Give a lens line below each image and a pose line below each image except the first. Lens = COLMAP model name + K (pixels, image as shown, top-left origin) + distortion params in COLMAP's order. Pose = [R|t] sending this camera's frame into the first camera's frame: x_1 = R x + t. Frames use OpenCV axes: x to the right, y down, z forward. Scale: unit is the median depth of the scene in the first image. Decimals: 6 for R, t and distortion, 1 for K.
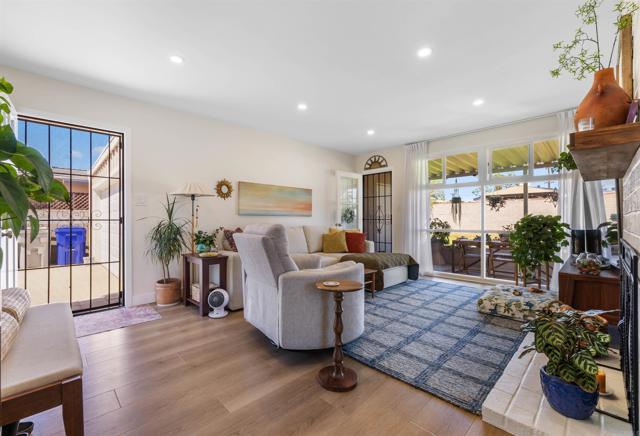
lens RADIAL K [[281.7, 0, 318.8], [0, 281.7, 219.0], [0, 0, 1]] dist [0.002151, -0.000095]
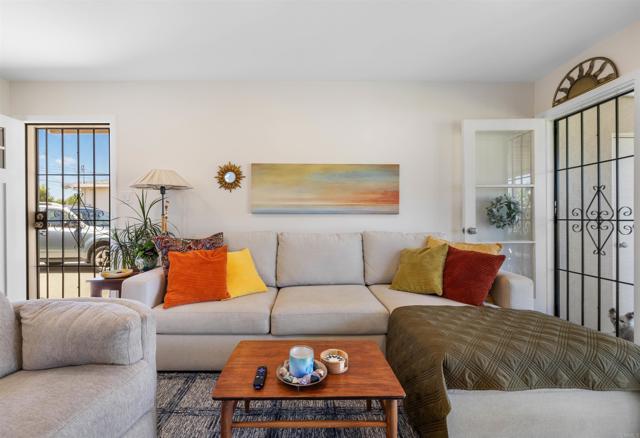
lens RADIAL K [[281.7, 0, 318.5], [0, 281.7, 217.2], [0, 0, 1]] dist [0.002151, -0.000095]
pose [[0.703925, -0.001481, -0.710273, 0.251373], [-0.000188, 0.999997, -0.002271, -0.002112], [0.710274, 0.001732, 0.703923, 0.507315]]
